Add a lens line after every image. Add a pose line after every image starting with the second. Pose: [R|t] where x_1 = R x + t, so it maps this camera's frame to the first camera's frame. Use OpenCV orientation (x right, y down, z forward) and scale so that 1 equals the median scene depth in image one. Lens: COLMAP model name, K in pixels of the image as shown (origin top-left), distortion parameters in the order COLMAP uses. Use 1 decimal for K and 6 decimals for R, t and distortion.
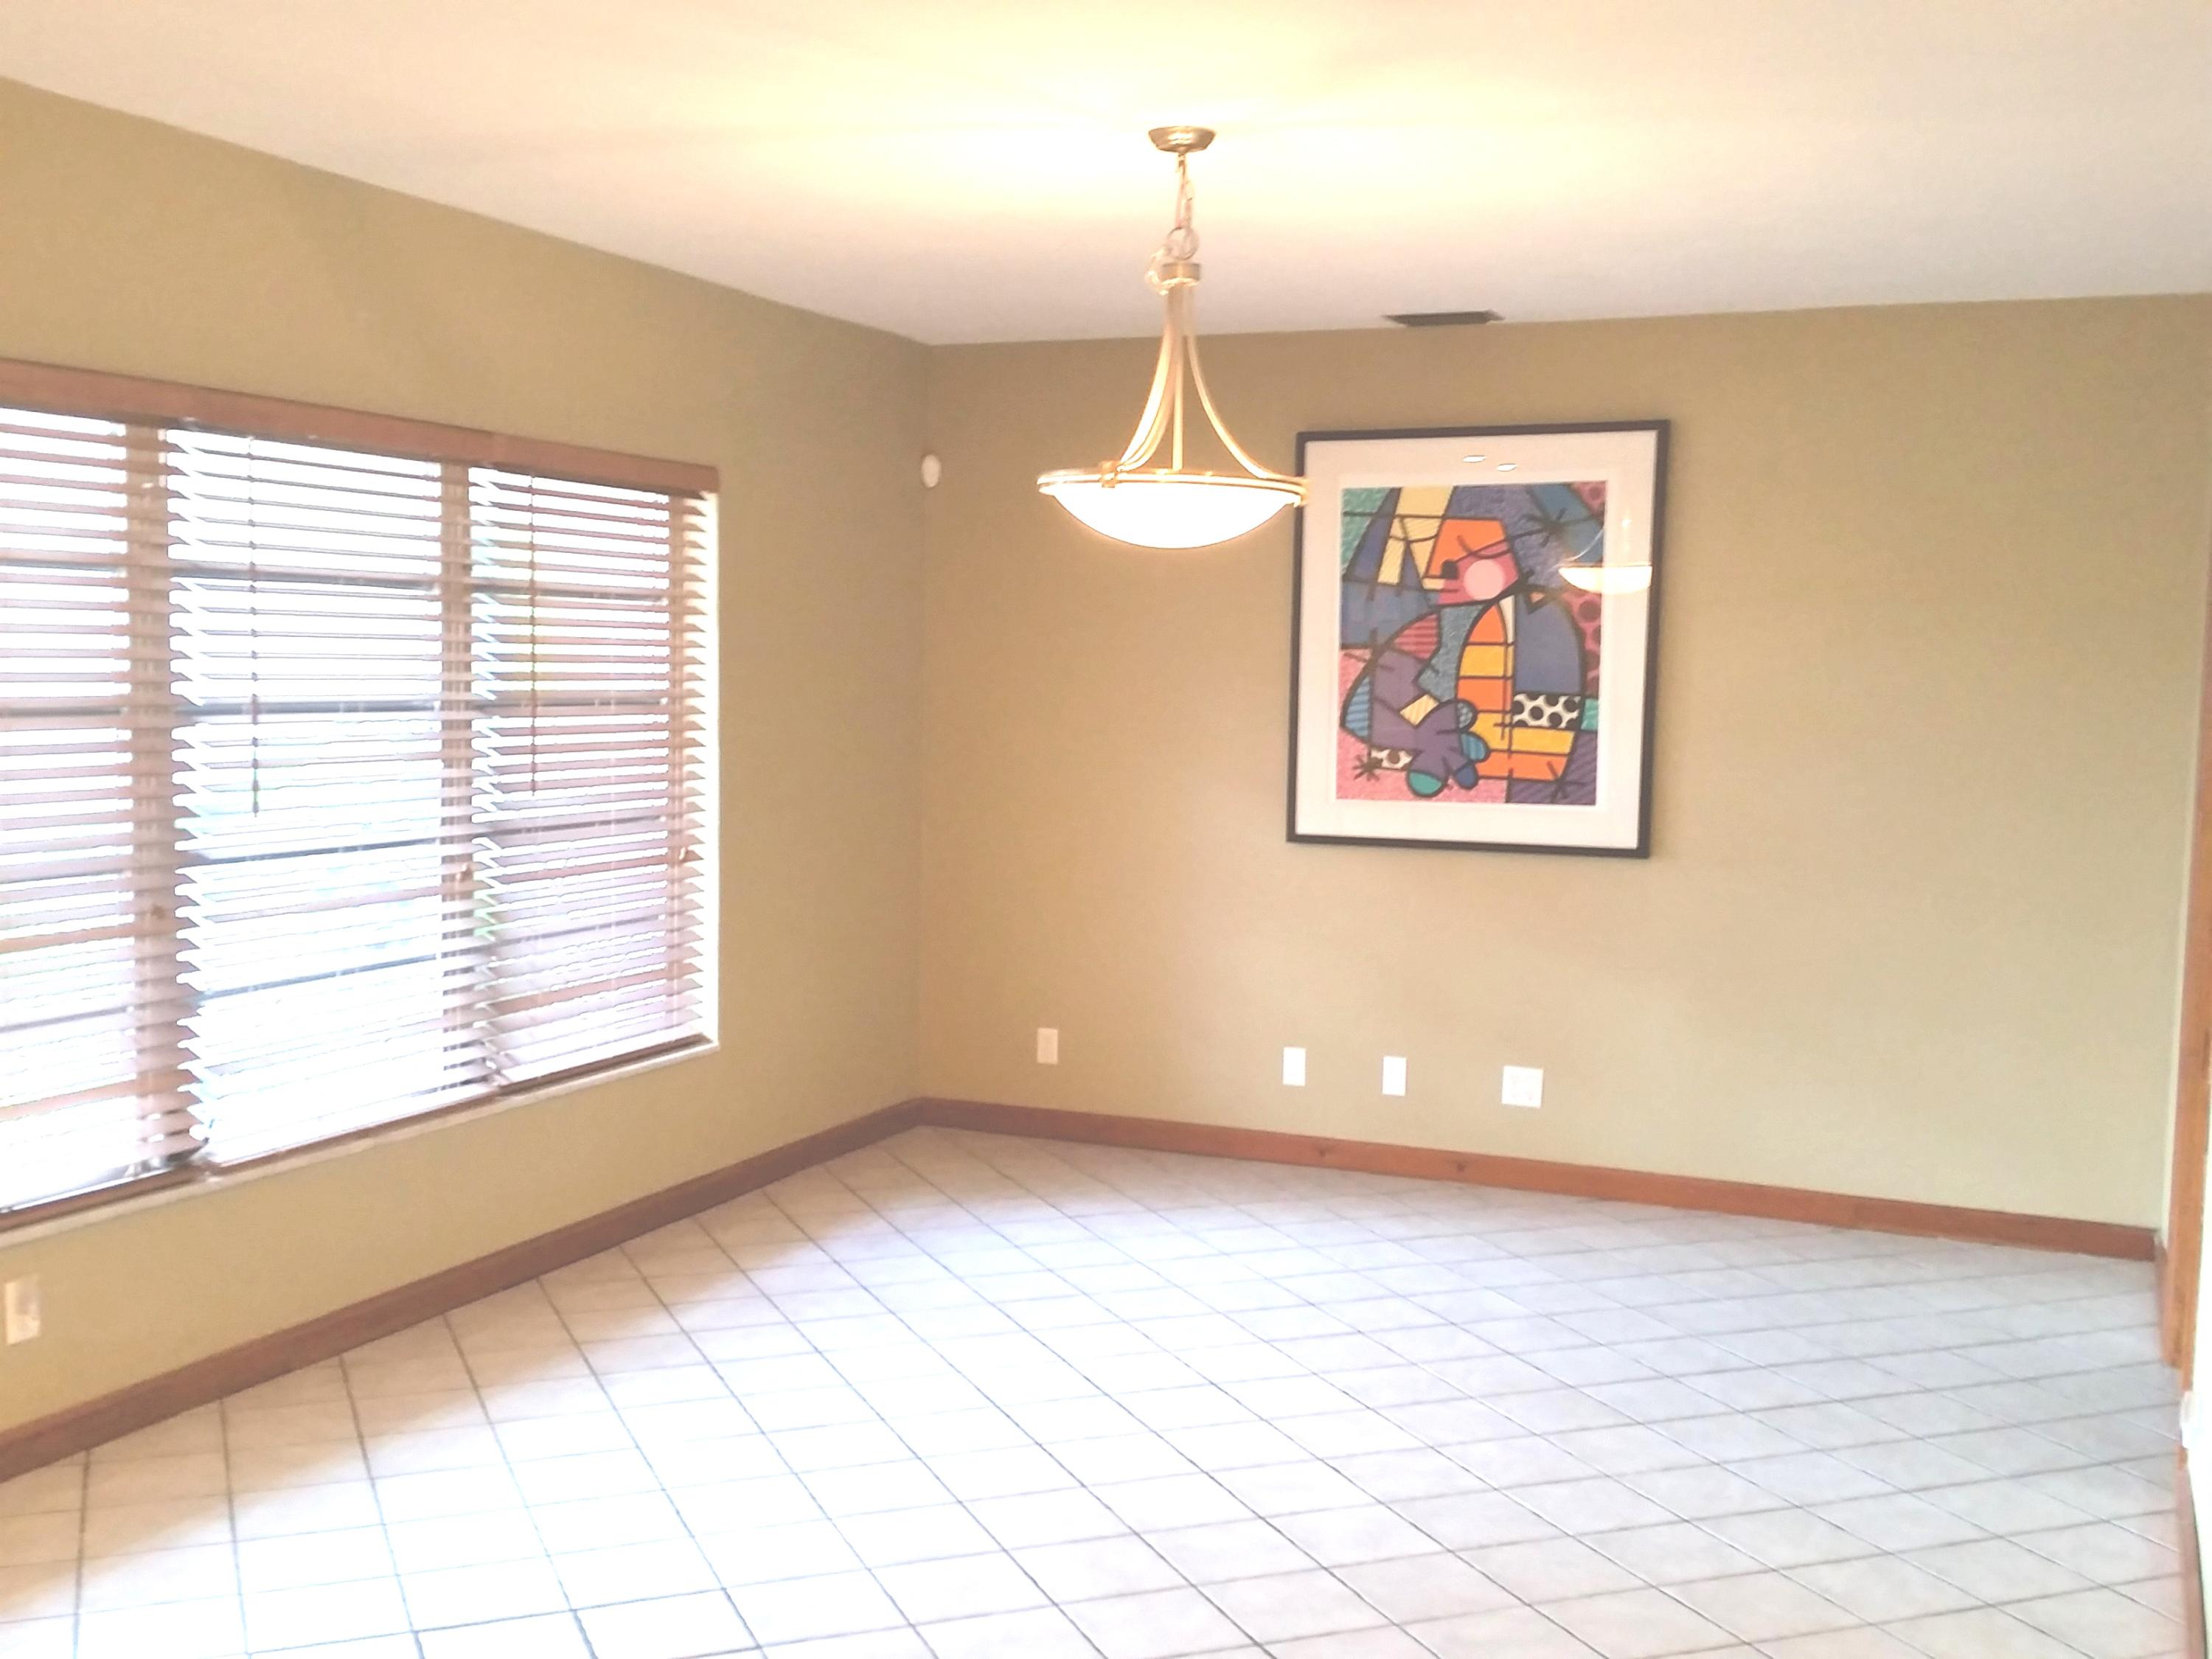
lens RADIAL K [[2339.5, 0, 1085.4], [0, 2339.5, 862.6], [0, 0, 1]] dist [0.151150, -0.322061]
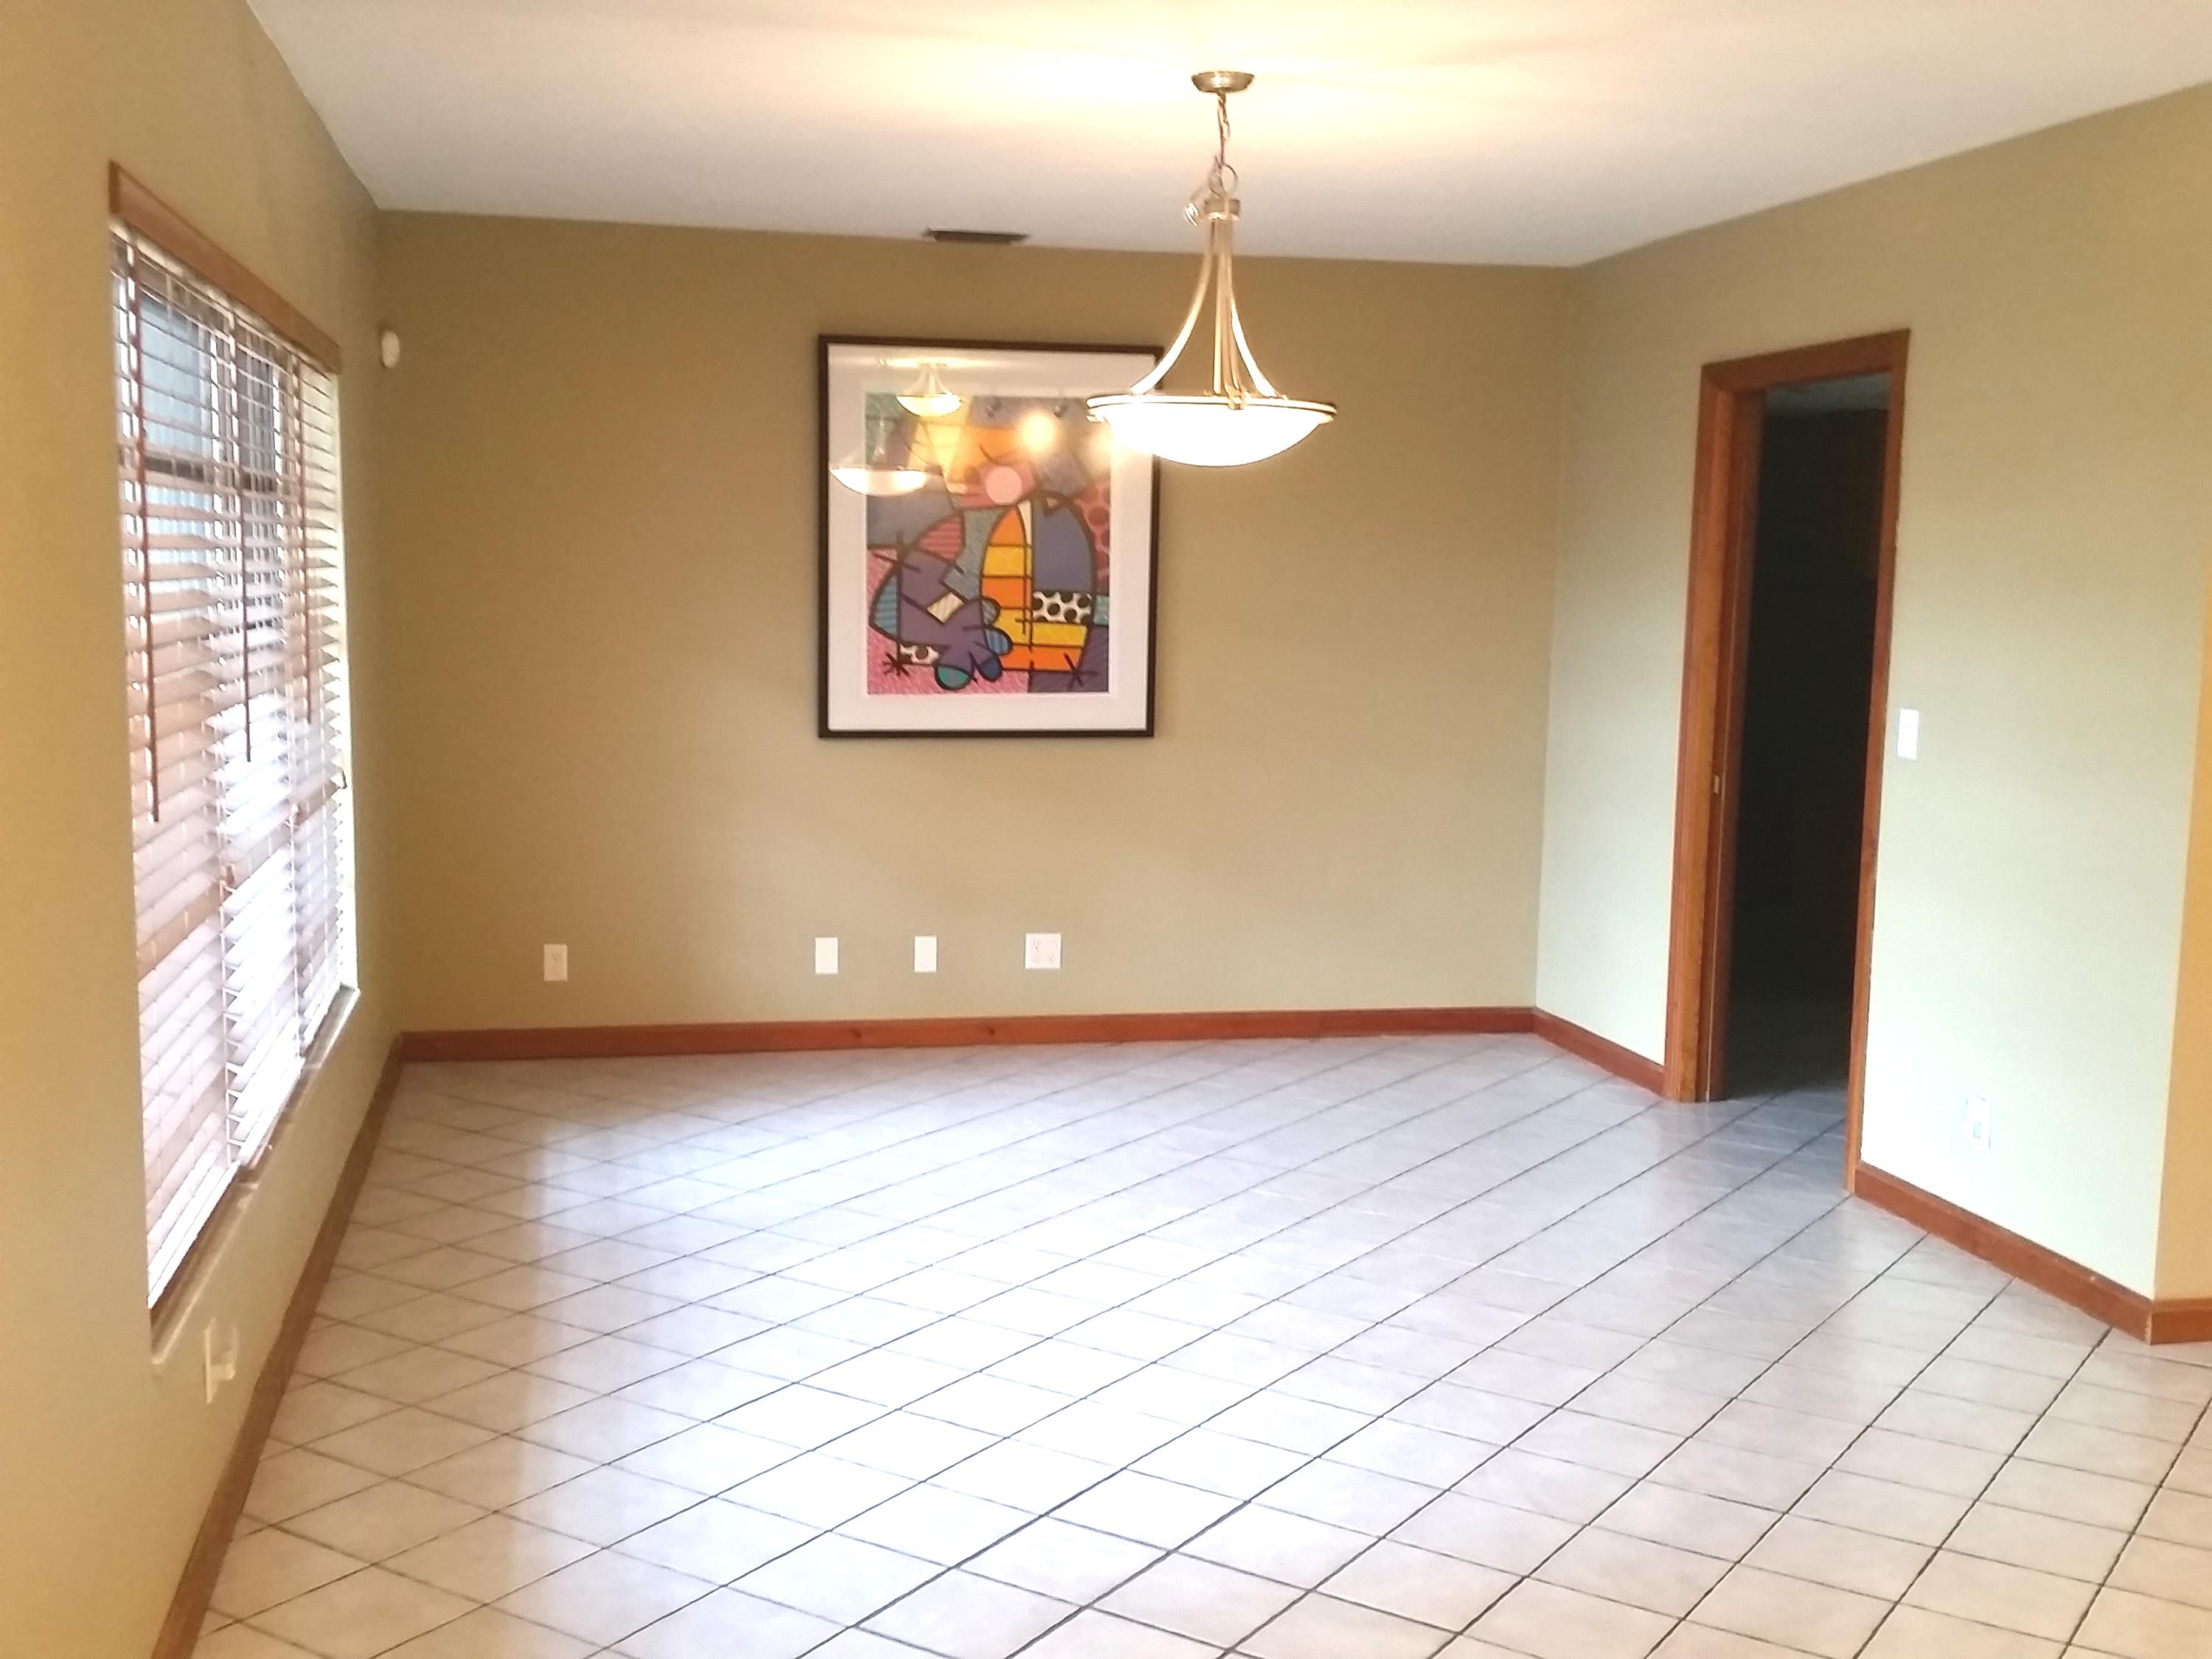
lens RADIAL K [[2339.5, 0, 1085.4], [0, 2339.5, 862.6], [0, 0, 1]] dist [0.151150, -0.322061]
pose [[0.820611, -0.077773, 0.566170, -0.419023], [0.049219, 0.996634, 0.065565, -0.016820], [-0.569364, -0.025937, 0.821677, 0.092482]]
